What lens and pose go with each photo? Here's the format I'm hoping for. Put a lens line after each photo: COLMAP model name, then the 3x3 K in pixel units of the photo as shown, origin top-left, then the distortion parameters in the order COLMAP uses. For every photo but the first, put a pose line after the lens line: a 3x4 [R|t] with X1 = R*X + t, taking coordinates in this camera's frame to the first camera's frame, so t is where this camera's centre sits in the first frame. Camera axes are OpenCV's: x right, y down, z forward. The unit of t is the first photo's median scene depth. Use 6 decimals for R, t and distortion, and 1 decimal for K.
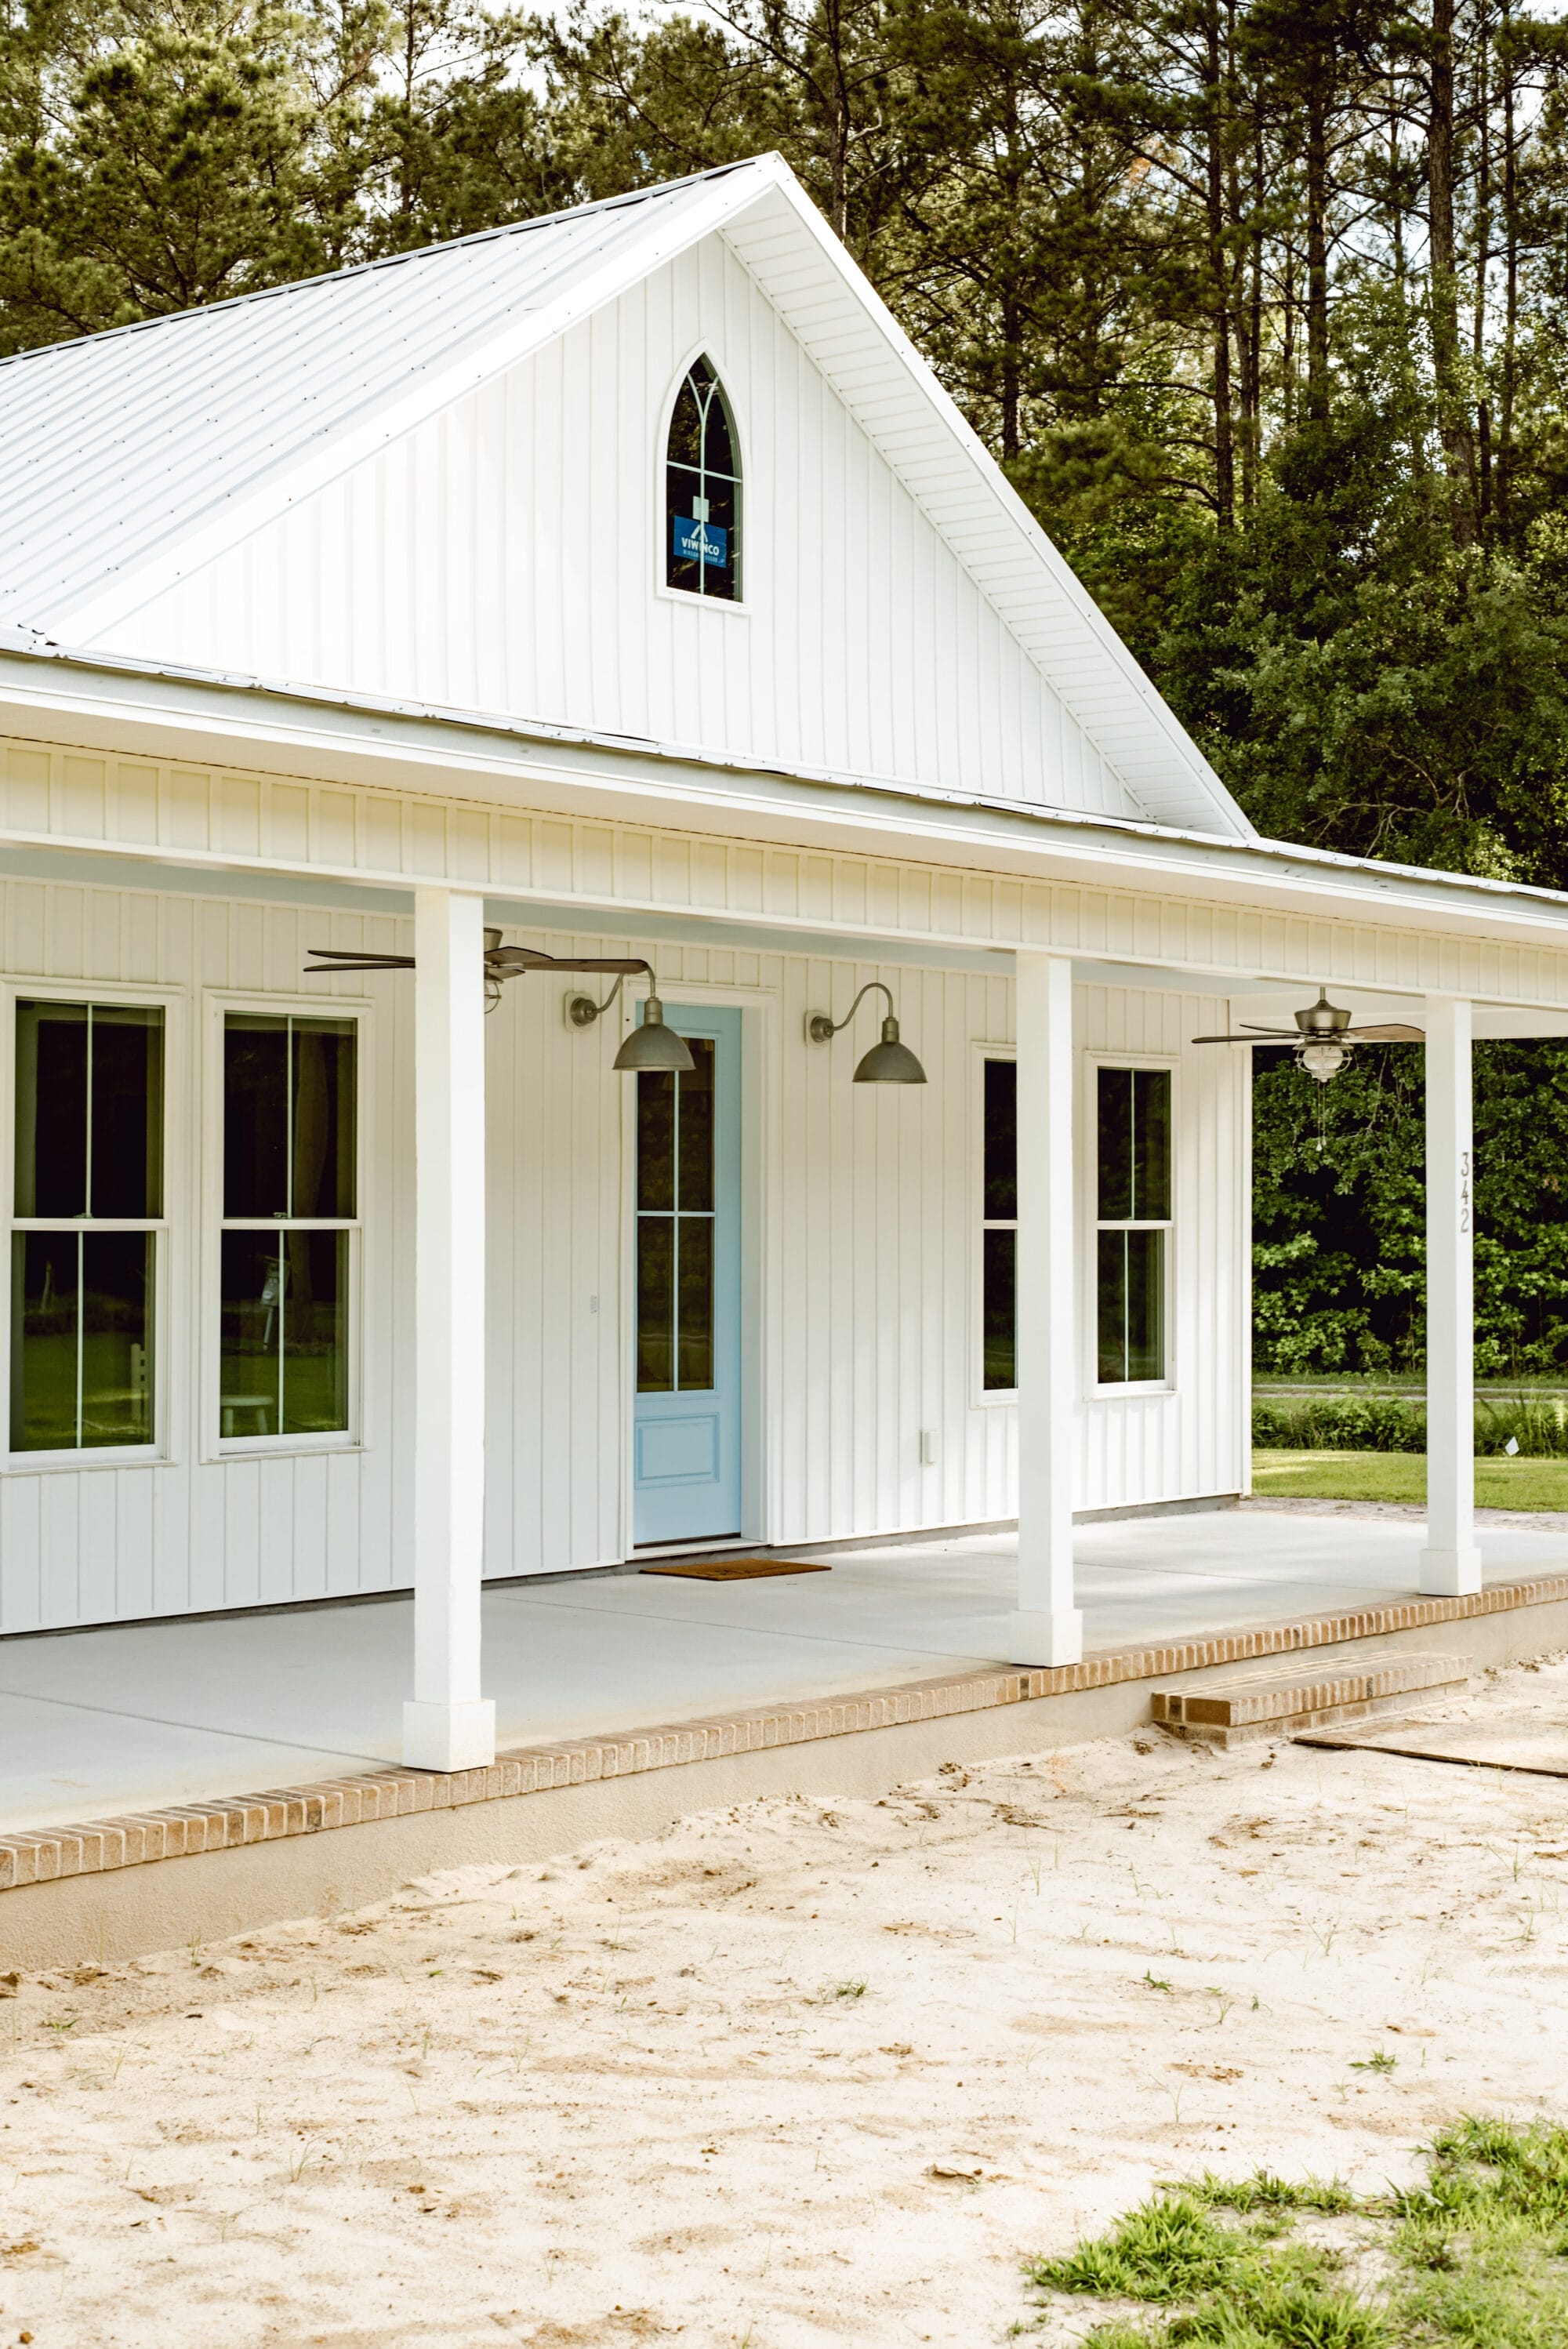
lens RADIAL K [[3427.1, 0, 784.0], [0, 3427.1, 1174.5], [0, 0, 1]] dist [-0.001665, 0.004243]
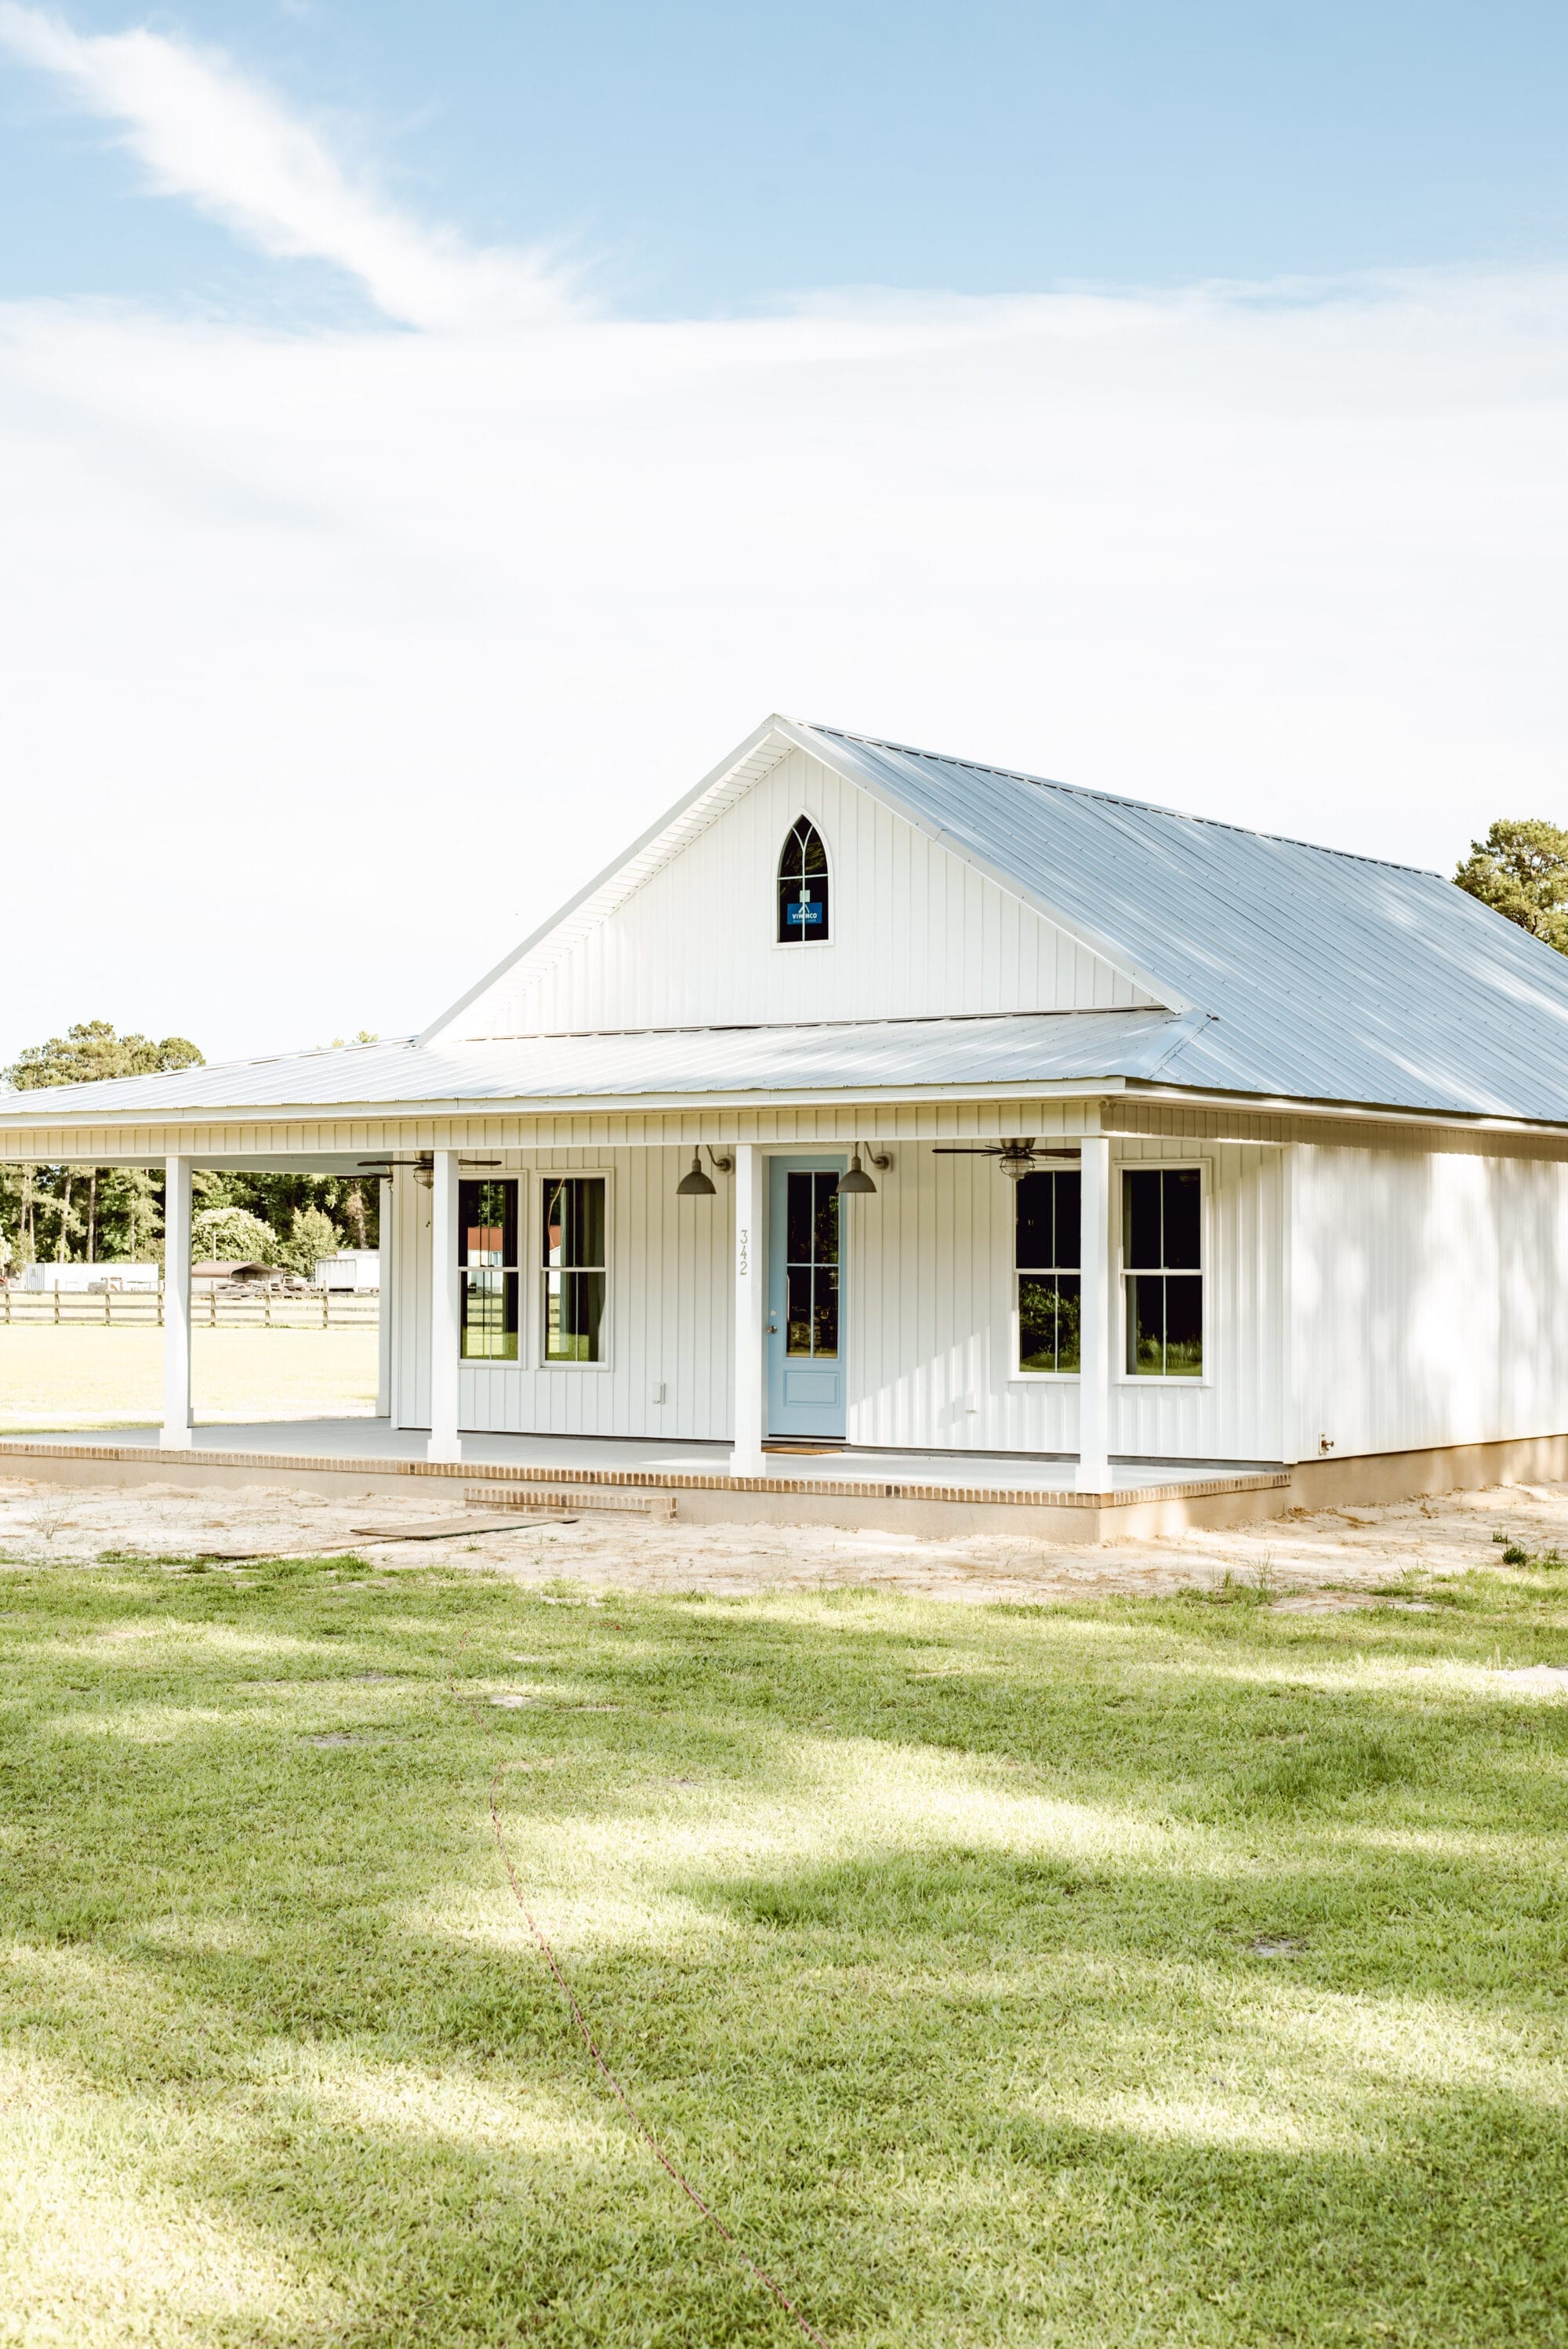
lens RADIAL K [[3427.1, 0, 784.0], [0, 3427.1, 1174.5], [0, 0, 1]] dist [-0.001665, 0.004243]
pose [[0.084753, -0.027019, -0.996036, 2.247829], [0.010331, 0.999602, -0.026236, 0.013331], [0.996348, -0.008066, 0.084999, 0.987989]]
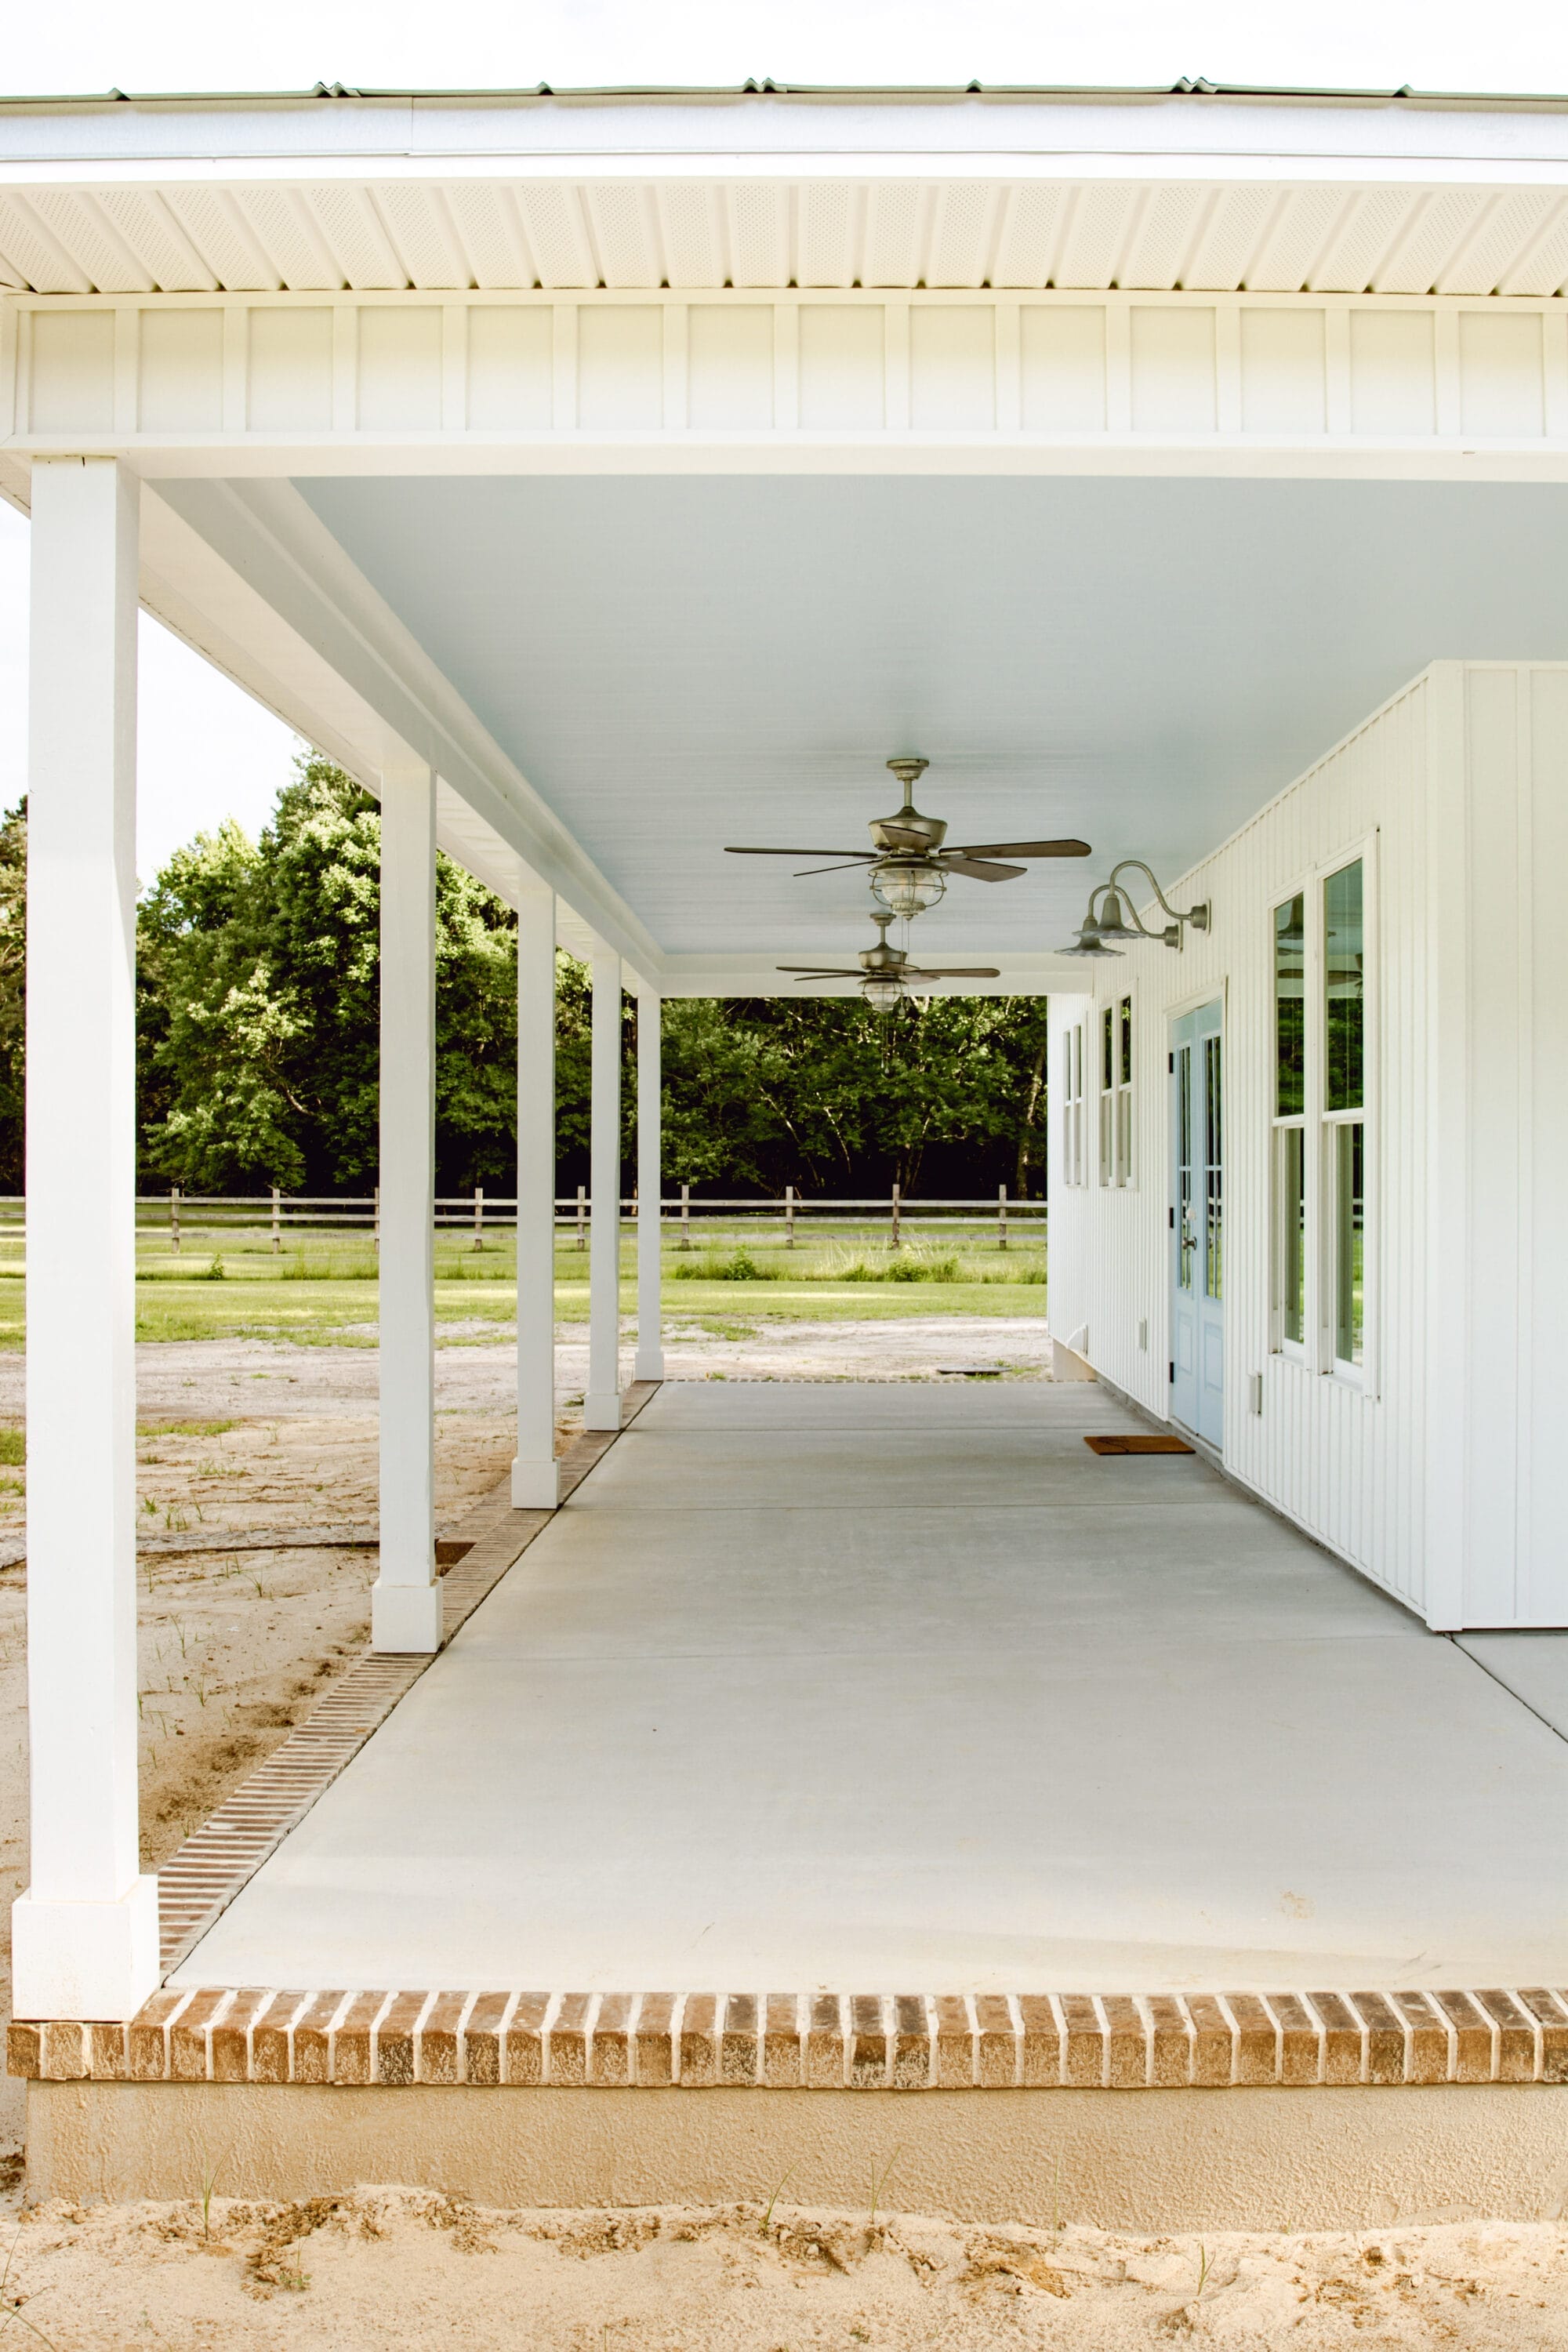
lens RADIAL K [[2508.2, 0, 833.0], [0, 2508.2, 1144.0], [0, 0, 1]] dist [-0.066345, -0.041895]
pose [[0.630997, -0.010433, -0.775715, 0.082775], [0.011668, 0.999924, -0.003957, 0.022759], [0.775698, -0.006555, 0.631071, 0.469472]]
